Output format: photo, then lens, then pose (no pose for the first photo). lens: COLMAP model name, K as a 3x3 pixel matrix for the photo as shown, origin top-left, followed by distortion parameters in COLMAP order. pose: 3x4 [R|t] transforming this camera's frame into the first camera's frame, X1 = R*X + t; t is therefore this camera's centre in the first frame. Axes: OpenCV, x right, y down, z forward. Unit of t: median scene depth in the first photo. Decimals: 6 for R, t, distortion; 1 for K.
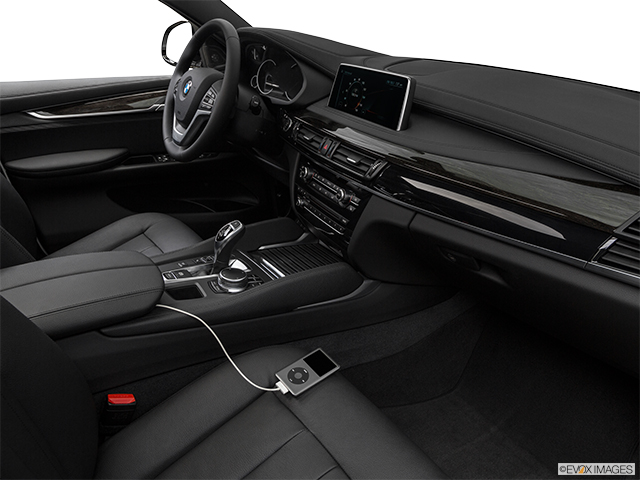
lens RADIAL K [[473.1, 0, 320.0], [0, 473.1, 240.0], [0, 0, 1]] dist [-0.046599, 0.004524]
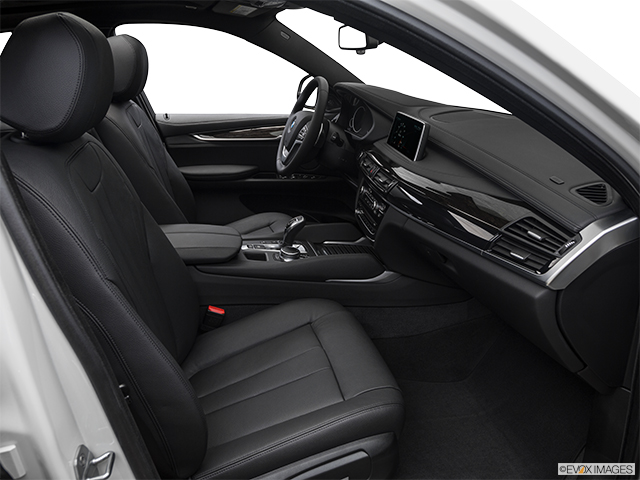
lens RADIAL K [[434.2, 0, 320.0], [0, 434.2, 240.0], [0, 0, 1]] dist [-0.001139, 0.000790]
pose [[0.949716, 0.122054, -0.288344, 0.227409], [-0.140335, 0.989147, -0.043520, 0.068708], [0.279903, 0.081796, 0.956537, -0.207026]]
